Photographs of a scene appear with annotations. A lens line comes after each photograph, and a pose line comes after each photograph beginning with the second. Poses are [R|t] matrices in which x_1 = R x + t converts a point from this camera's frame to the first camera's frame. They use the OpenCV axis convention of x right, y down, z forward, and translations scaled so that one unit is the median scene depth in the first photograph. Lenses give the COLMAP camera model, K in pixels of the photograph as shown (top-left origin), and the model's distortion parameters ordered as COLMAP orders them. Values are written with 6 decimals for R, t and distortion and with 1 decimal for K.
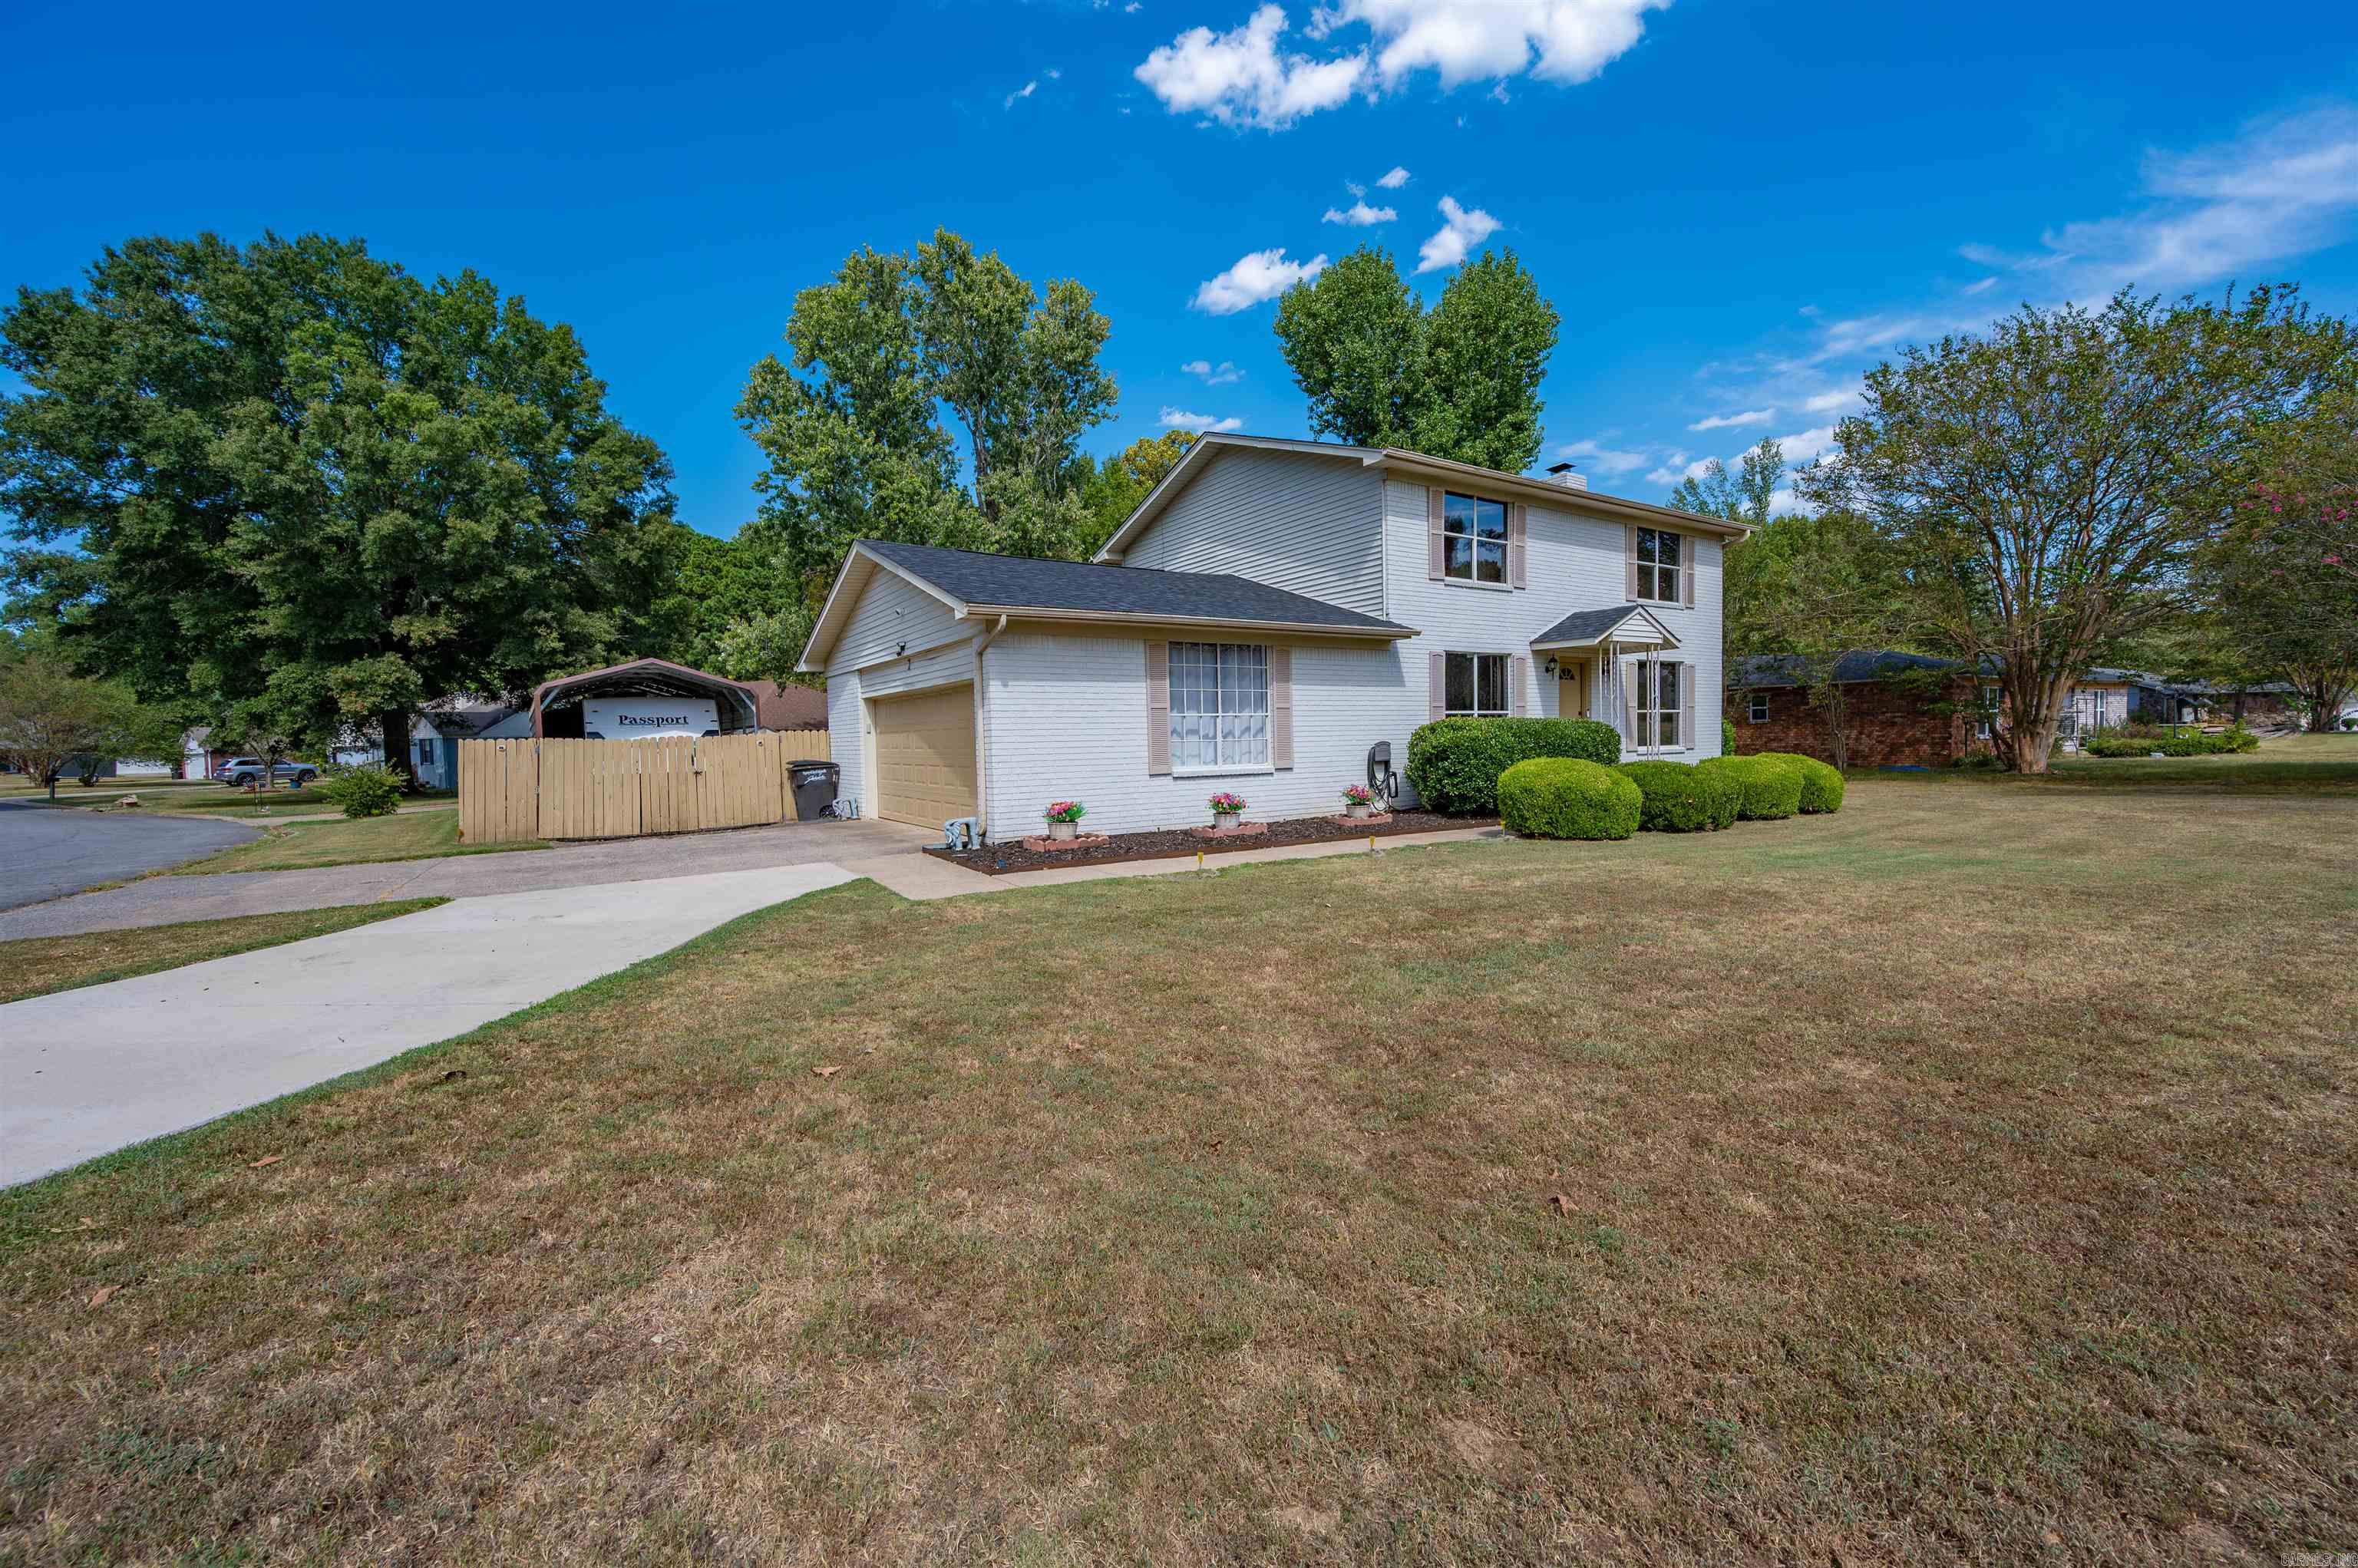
lens RADIAL K [[924.3, 0, 1179.0], [0, 924.3, 784.0], [0, 0, 1]] dist [0.000884, -0.000307]
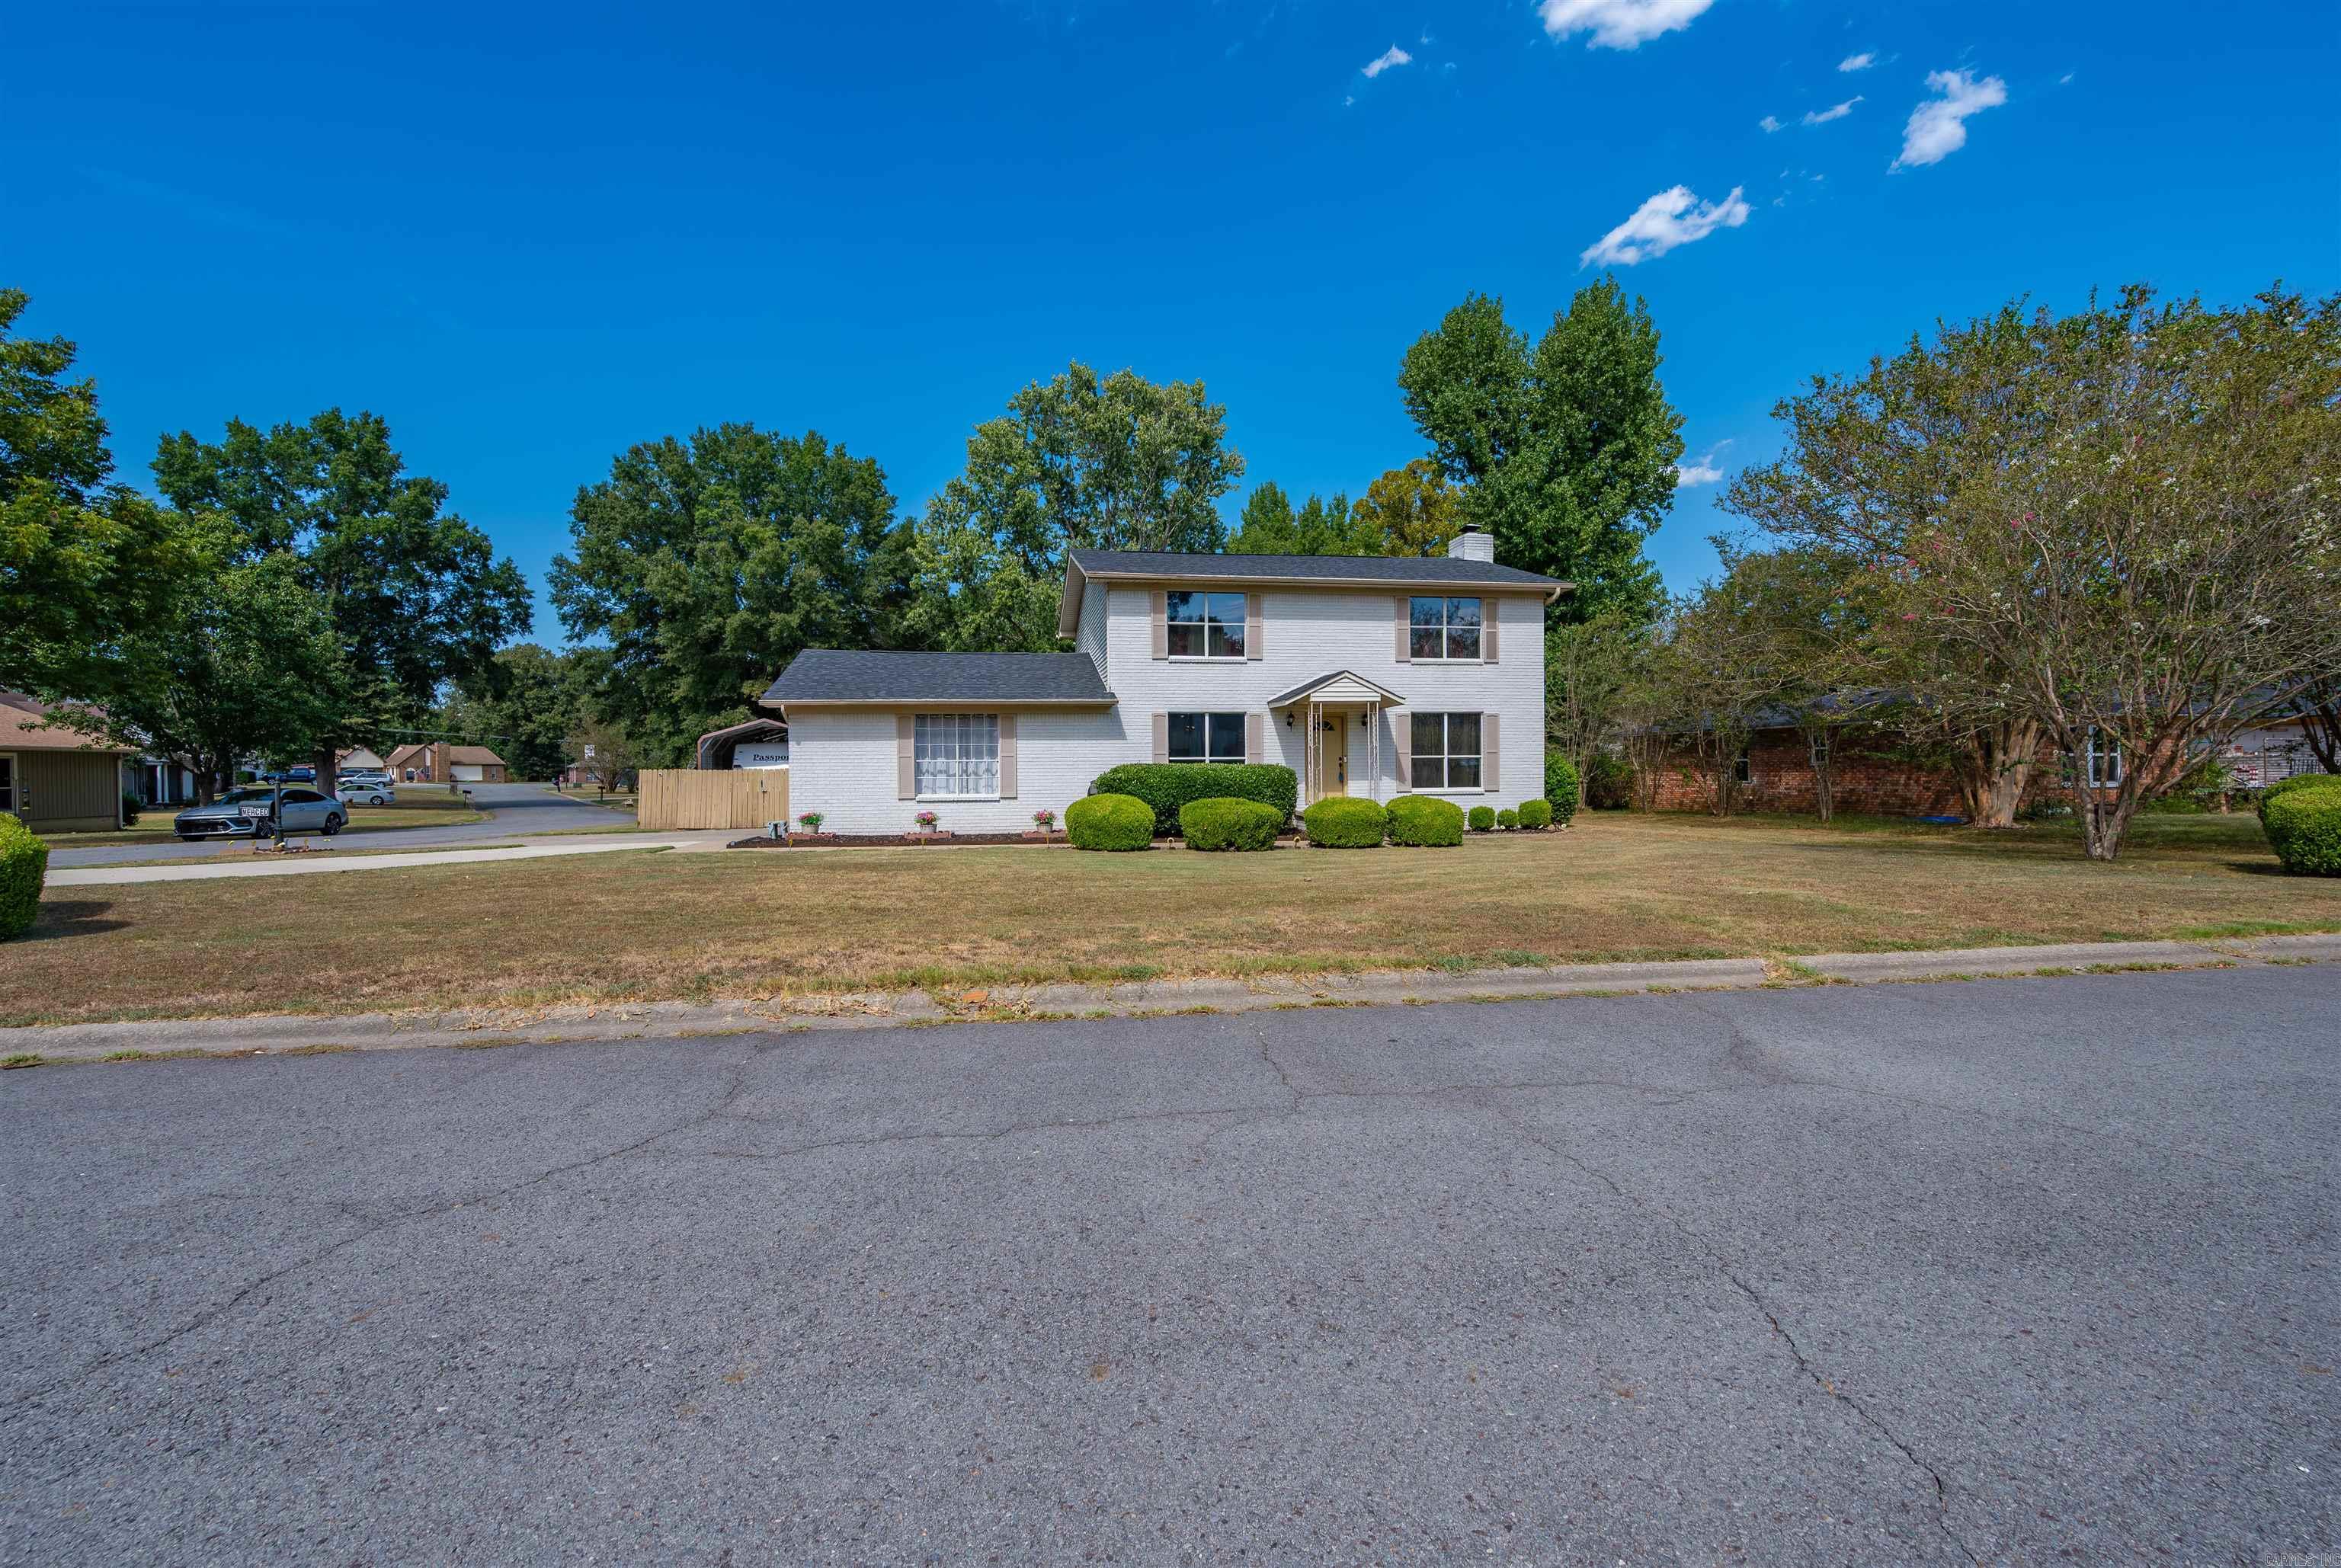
lens RADIAL K [[946.2, 0, 1125.1], [0, 946.2, 777.8], [0, 0, 1]] dist [0.014661, 0.000116]
pose [[0.907855, 0.016382, -0.418965, 0.686611], [-0.031773, 0.999051, -0.029785, -0.007133], [0.418080, 0.040352, 0.907514, -0.212670]]
